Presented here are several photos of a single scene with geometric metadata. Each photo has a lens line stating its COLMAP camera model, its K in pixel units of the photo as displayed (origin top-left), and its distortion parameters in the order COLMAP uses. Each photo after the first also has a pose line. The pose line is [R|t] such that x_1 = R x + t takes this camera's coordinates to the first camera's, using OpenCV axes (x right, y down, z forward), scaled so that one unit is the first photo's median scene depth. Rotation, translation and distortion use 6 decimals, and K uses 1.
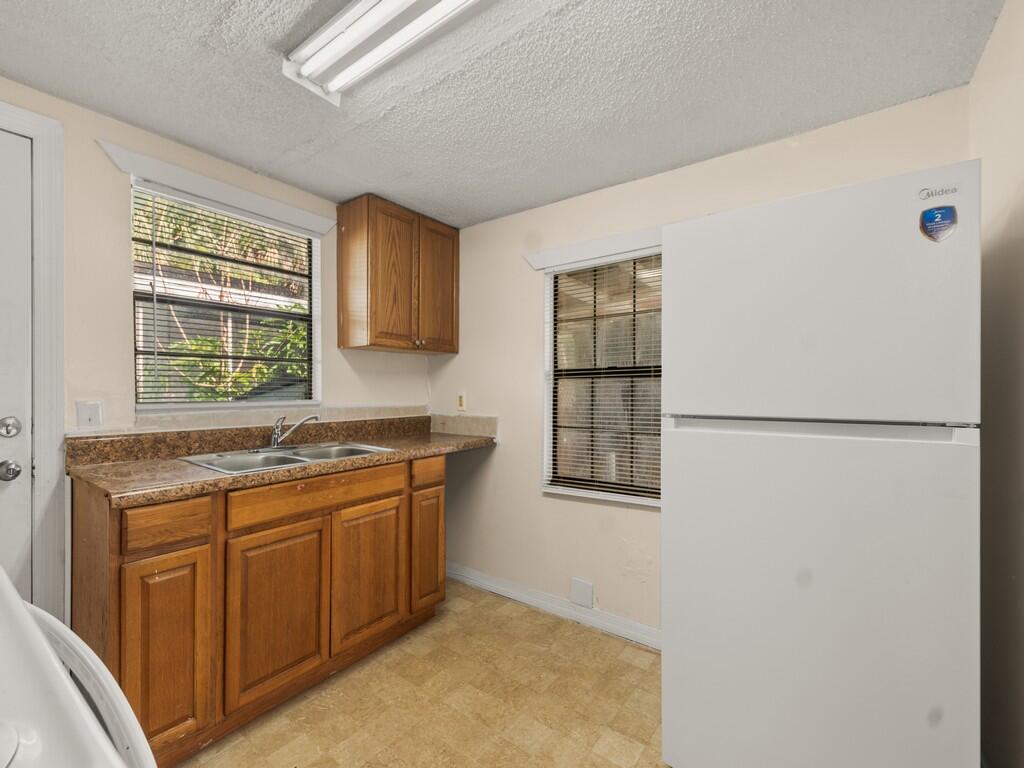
lens RADIAL K [[446.4, 0, 490.3], [0, 446.4, 392.6], [0, 0, 1]] dist [-0.000890, -0.000615]
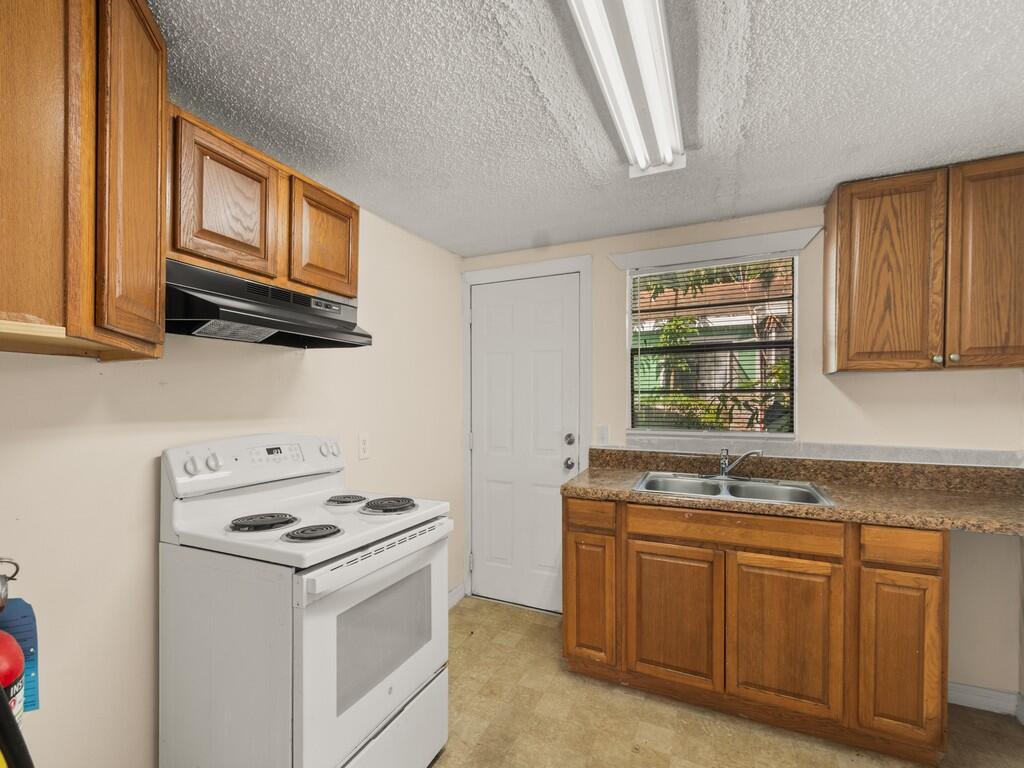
lens RADIAL K [[450.6, 0, 488.8], [0, 450.6, 405.4], [0, 0, 1]] dist [0.010052, -0.000937]
pose [[0.202618, 0.017504, -0.979101, 0.503576], [0.000748, 0.999837, 0.018030, -0.073202], [0.979258, -0.004385, 0.202572, 0.254647]]
